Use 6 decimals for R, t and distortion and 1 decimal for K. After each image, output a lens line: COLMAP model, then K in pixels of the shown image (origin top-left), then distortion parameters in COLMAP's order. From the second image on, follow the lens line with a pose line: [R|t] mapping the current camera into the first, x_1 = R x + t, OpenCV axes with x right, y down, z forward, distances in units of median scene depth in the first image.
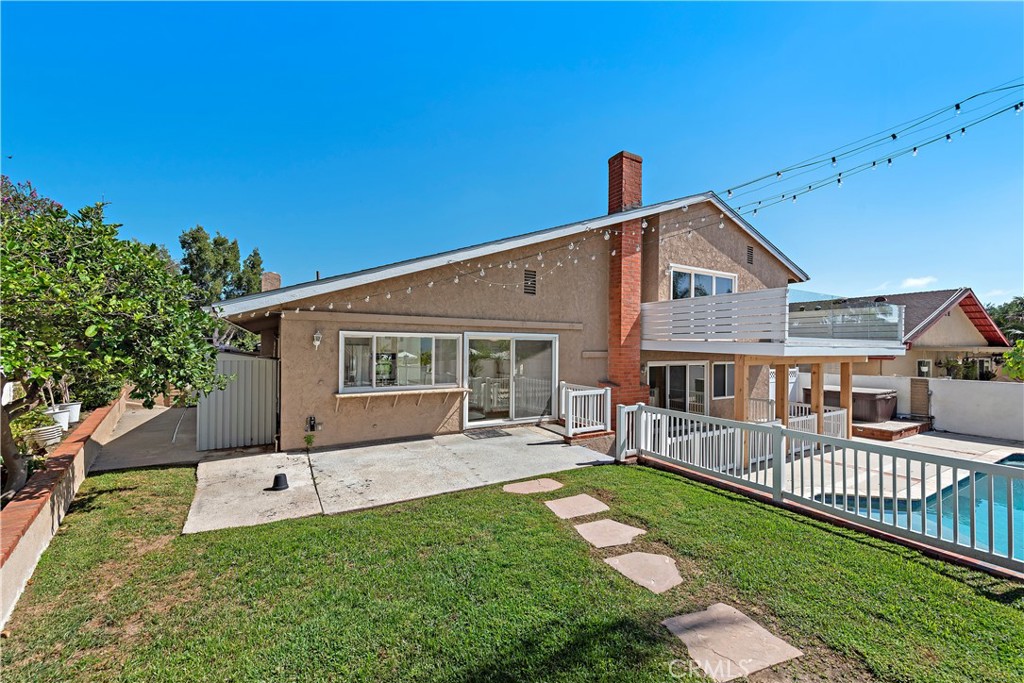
lens RADIAL K [[403.1, 0, 515.0], [0, 403.1, 343.9], [0, 0, 1]] dist [0.009827, -0.000227]
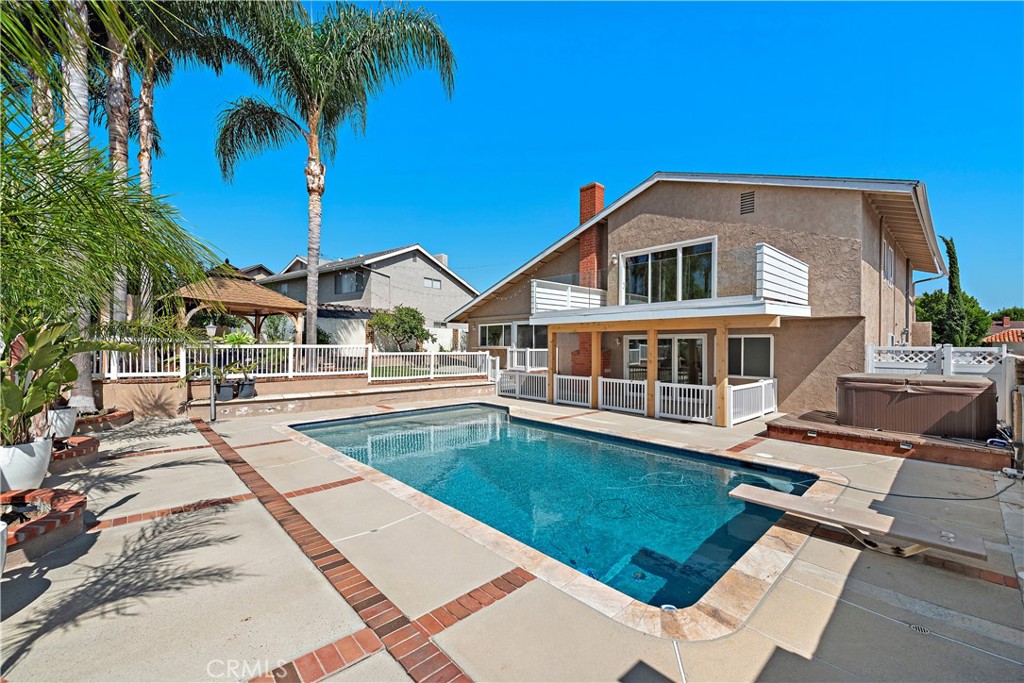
lens RADIAL K [[414.1, 0, 515.4], [0, 414.1, 345.2], [0, 0, 1]] dist [0.000502, 0.000001]
pose [[0.222308, -0.005642, -0.974960, 3.028047], [0.009439, 0.999949, -0.003634, 0.157167], [0.974931, -0.008395, 0.222350, 0.816904]]
